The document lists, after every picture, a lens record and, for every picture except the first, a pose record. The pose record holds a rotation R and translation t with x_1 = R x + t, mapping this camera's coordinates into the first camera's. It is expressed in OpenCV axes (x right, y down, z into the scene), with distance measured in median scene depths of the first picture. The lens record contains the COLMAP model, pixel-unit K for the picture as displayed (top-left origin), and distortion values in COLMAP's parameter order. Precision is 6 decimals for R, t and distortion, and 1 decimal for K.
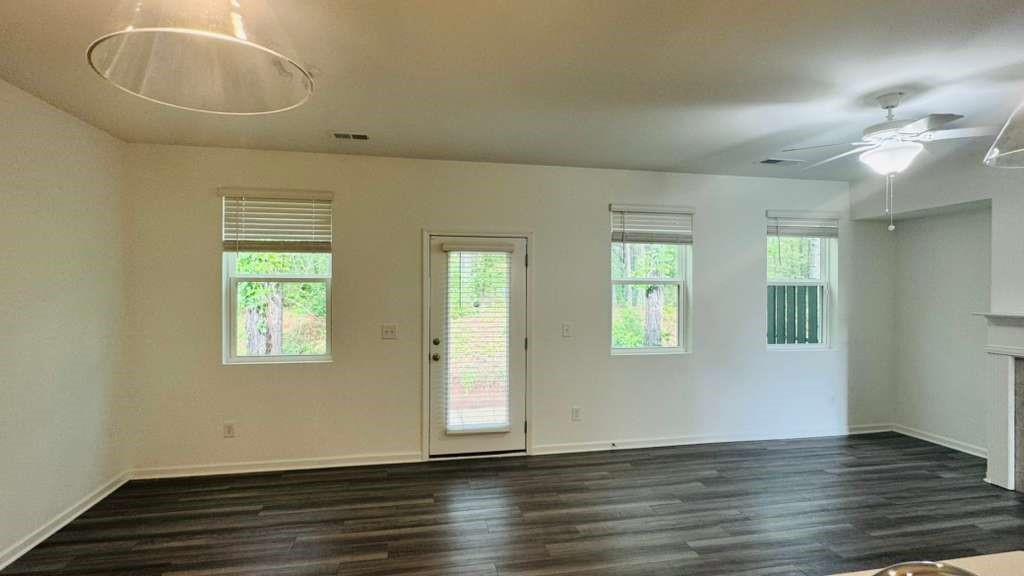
lens RADIAL K [[510.6, 0, 507.5], [0, 510.6, 285.1], [0, 0, 1]] dist [-0.003558, -0.000707]
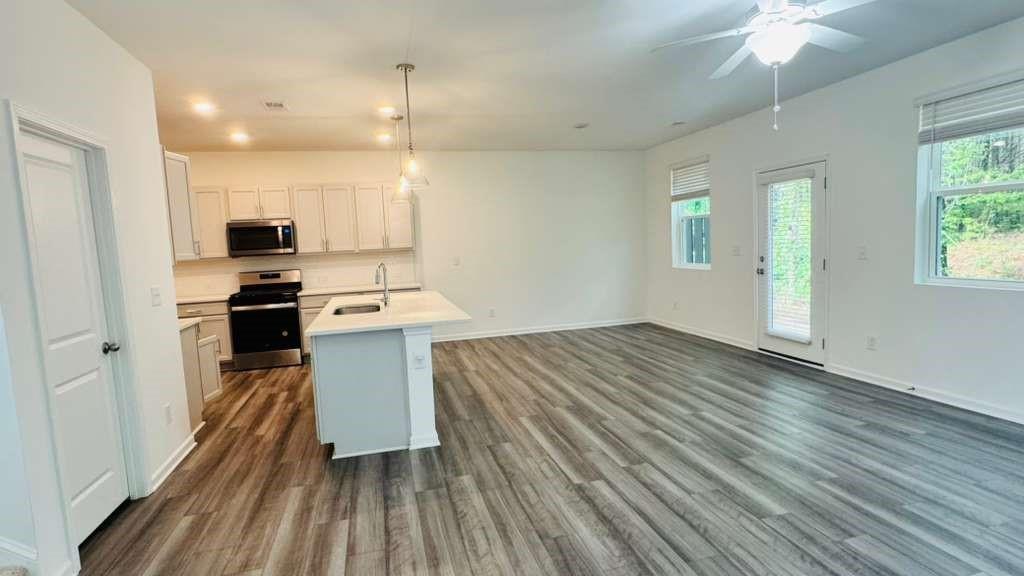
lens RADIAL K [[510.6, 0, 505.4], [0, 510.6, 285.6], [0, 0, 1]] dist [-0.003558, -0.000707]
pose [[0.046048, 0.078776, -0.995828, 1.055709], [0.046280, 0.995647, 0.080901, 0.044934], [0.997867, -0.049812, 0.042202, 0.314027]]
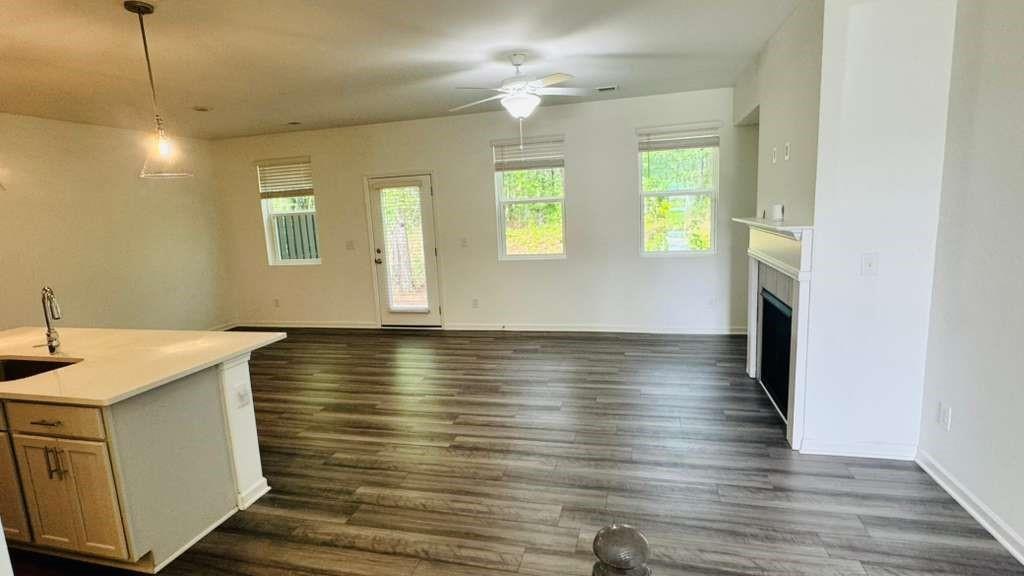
lens RADIAL K [[510.6, 0, 510.3], [0, 510.6, 287.5], [0, 0, 1]] dist [-0.003558, -0.000707]
pose [[0.892816, 0.021410, -0.449913, 0.862395], [0.054685, 0.986328, 0.155455, 0.005454], [0.447091, -0.163396, 0.879438, -0.155391]]
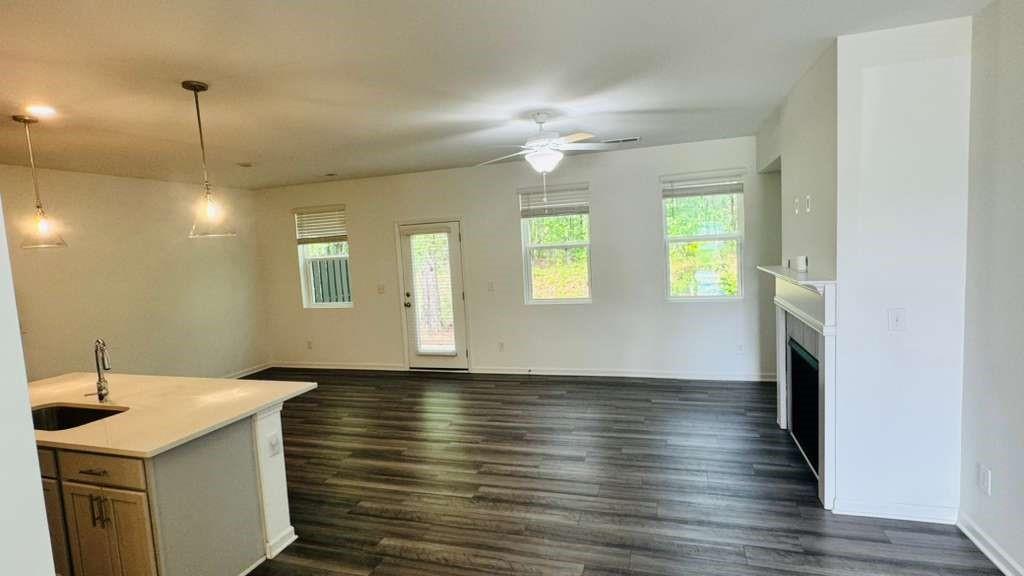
lens RADIAL K [[510.6, 0, 511.1], [0, 510.6, 287.4], [0, 0, 1]] dist [-0.003558, -0.000707]
pose [[0.866388, -0.011195, -0.499246, 0.877837], [0.060306, 0.994777, 0.082349, -0.018282], [0.495717, -0.101453, 0.862538, -0.163368]]
